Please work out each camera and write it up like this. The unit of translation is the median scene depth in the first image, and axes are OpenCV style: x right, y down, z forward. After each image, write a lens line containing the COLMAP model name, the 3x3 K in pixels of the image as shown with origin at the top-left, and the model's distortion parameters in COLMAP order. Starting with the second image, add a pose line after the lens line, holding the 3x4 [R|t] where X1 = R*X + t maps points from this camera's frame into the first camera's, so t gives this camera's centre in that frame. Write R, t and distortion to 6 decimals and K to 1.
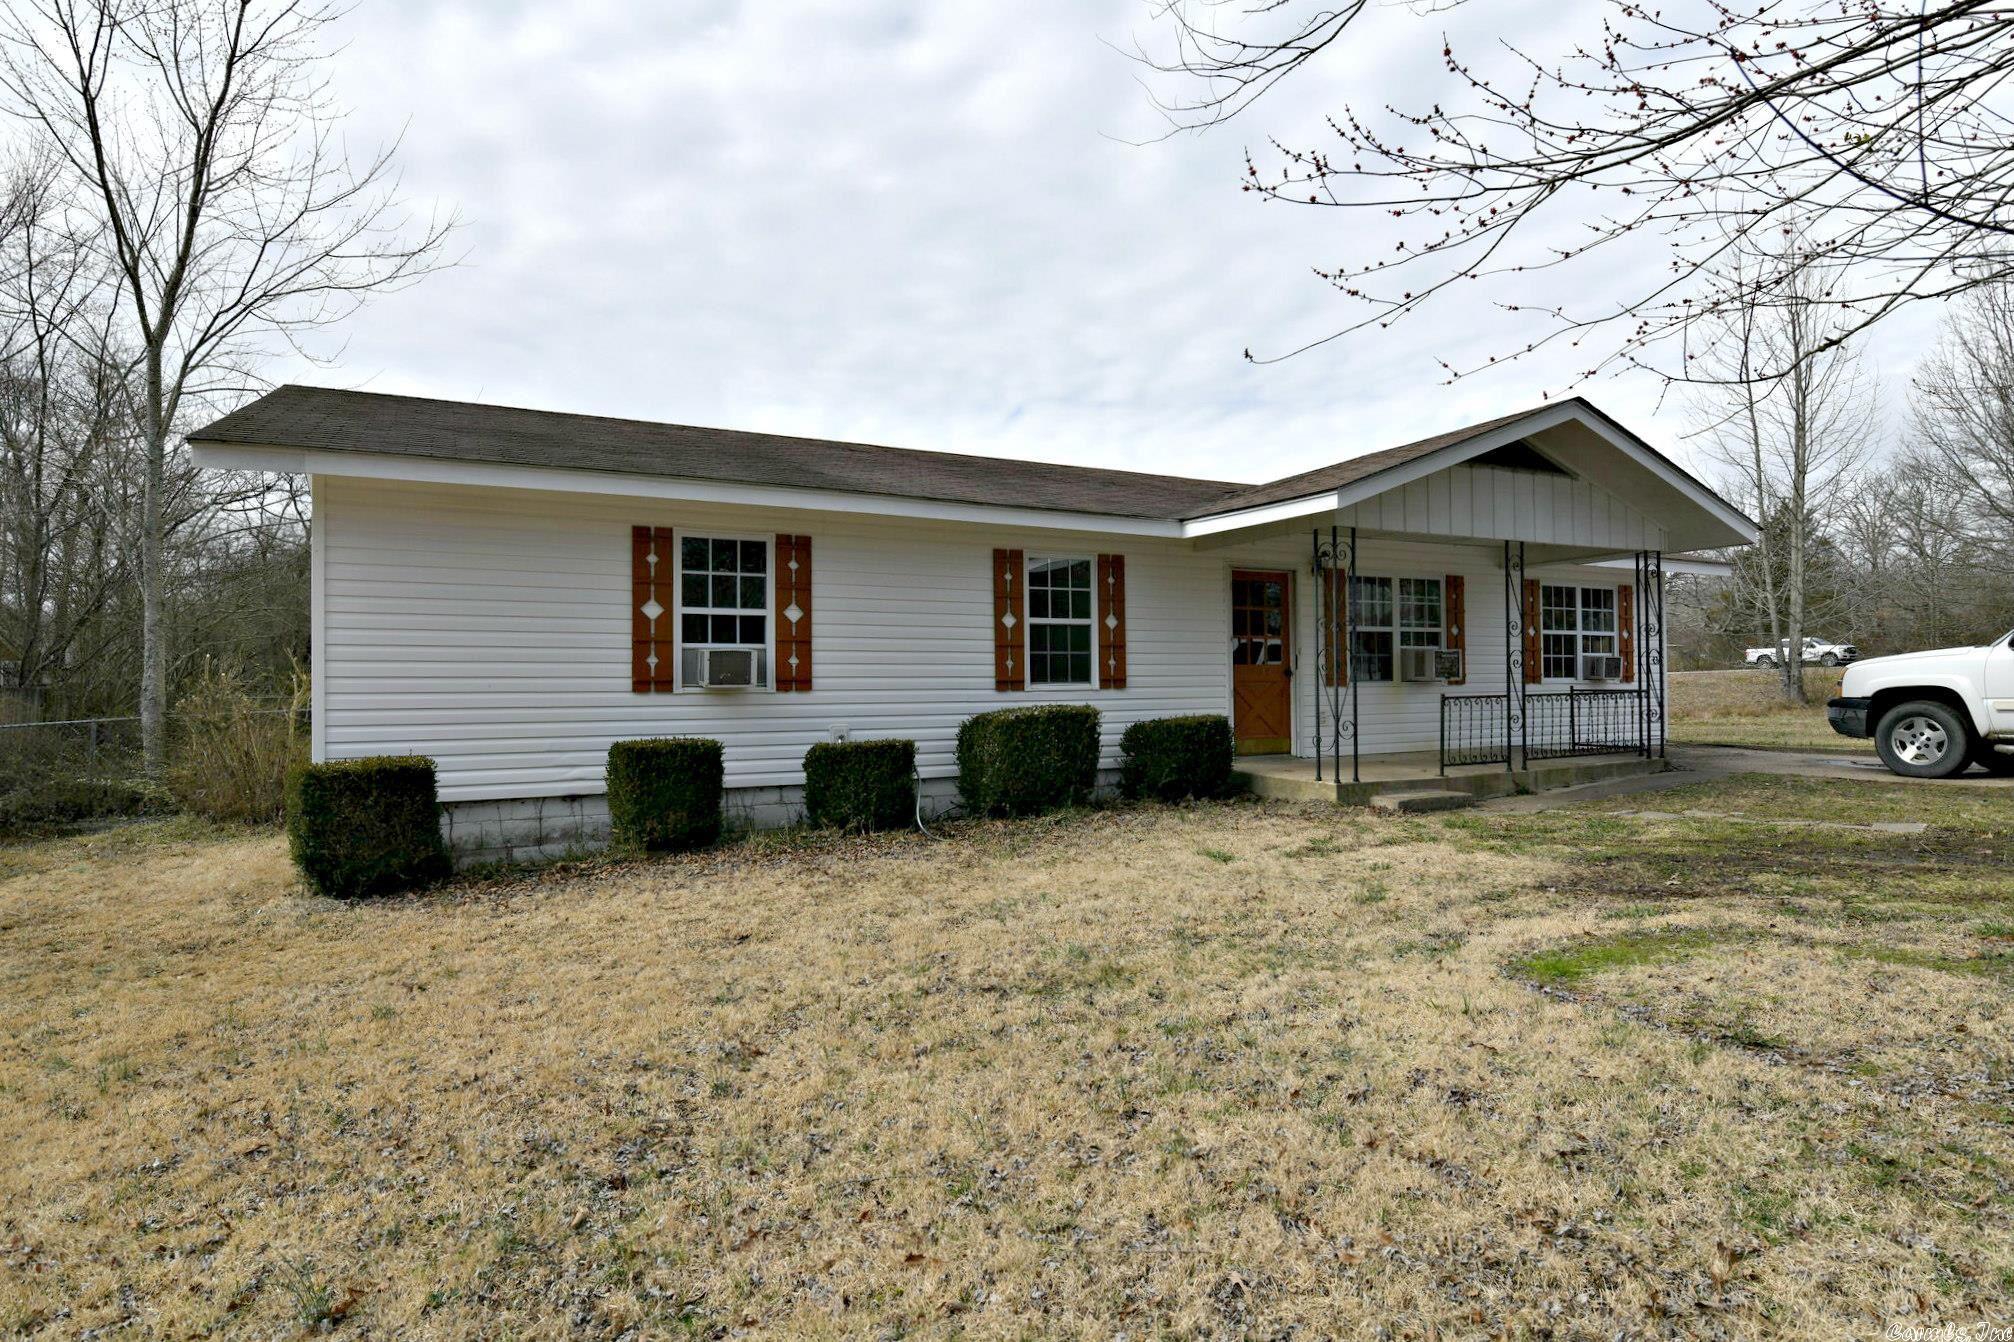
lens RADIAL K [[1049.9, 0, 1007.4], [0, 1049.9, 634.1], [0, 0, 1]] dist [-0.002262, -0.000317]
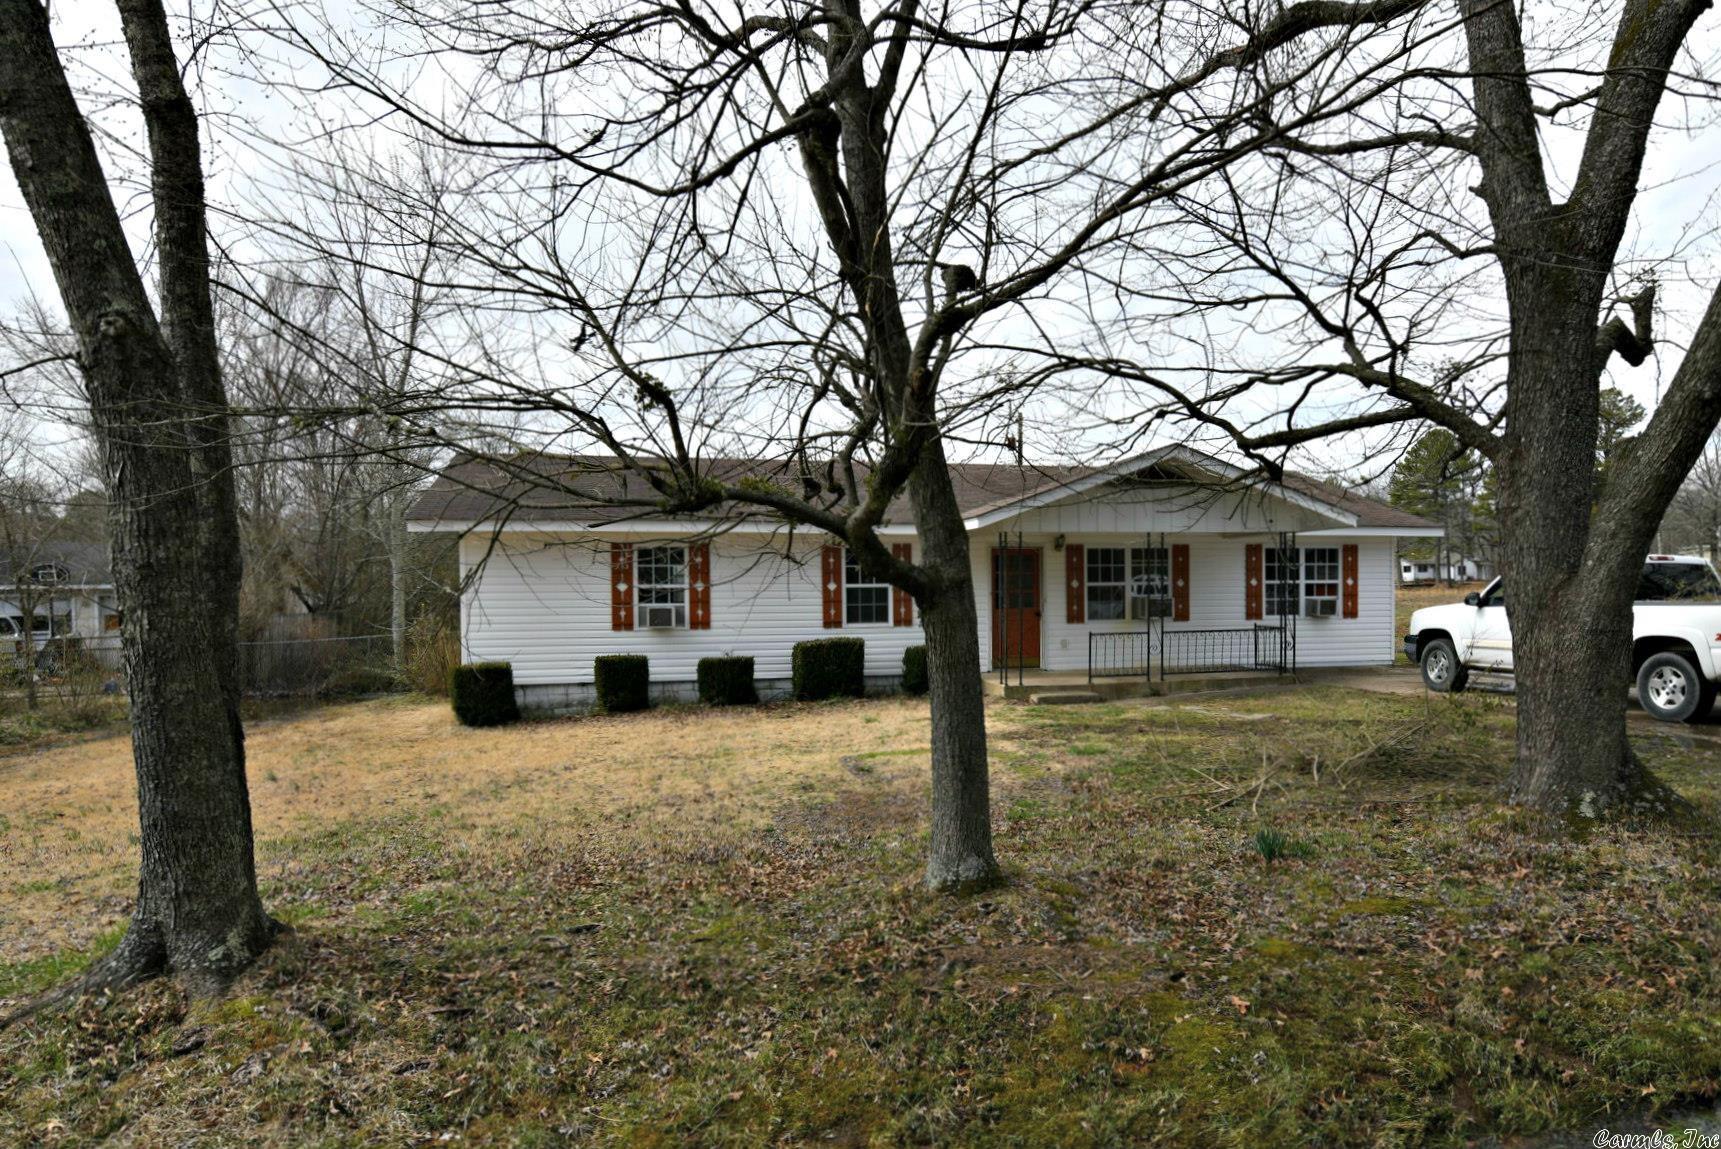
lens RADIAL K [[945.7, 0, 860.5], [0, 945.7, 574.5], [0, 0, 1]] dist [0.000677, -0.000012]
pose [[0.973048, -0.005994, -0.230526, 0.444397], [0.011536, 0.999676, 0.022698, -0.073600], [0.230315, -0.024745, 0.972801, -0.526947]]
